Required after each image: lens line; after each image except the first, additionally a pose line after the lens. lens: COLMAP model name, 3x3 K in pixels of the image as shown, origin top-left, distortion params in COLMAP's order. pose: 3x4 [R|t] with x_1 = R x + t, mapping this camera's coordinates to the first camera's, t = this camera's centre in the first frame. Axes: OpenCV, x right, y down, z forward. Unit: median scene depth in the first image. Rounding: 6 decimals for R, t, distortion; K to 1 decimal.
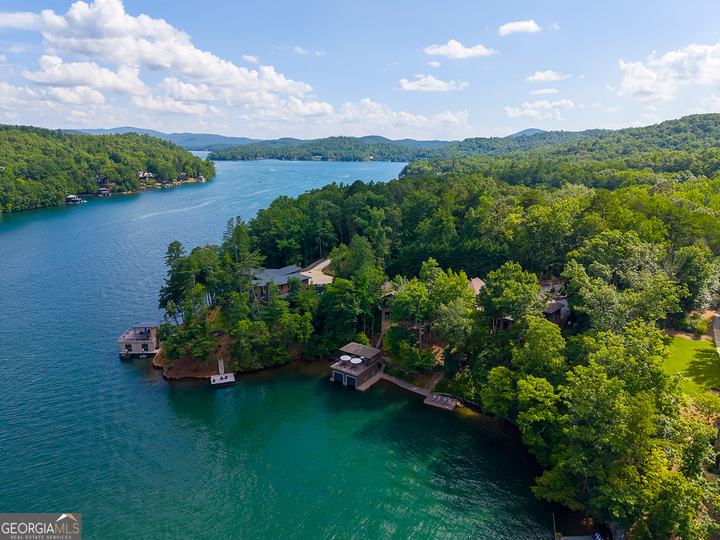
lens RADIAL K [[482.9, 0, 359.8], [0, 482.9, 270.4], [0, 0, 1]] dist [0.028913, -0.006806]
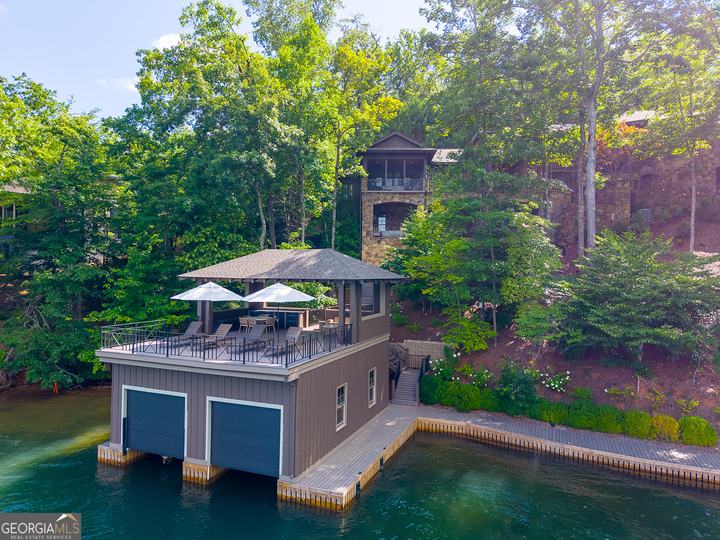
lens RADIAL K [[482.9, 0, 360.3], [0, 482.9, 269.6], [0, 0, 1]] dist [0.028913, -0.006806]
pose [[0.976257, 0.014365, 0.216140, -0.016360], [0.043820, 0.964073, -0.261998, 0.216928], [-0.212139, 0.265249, 0.940553, 0.838783]]
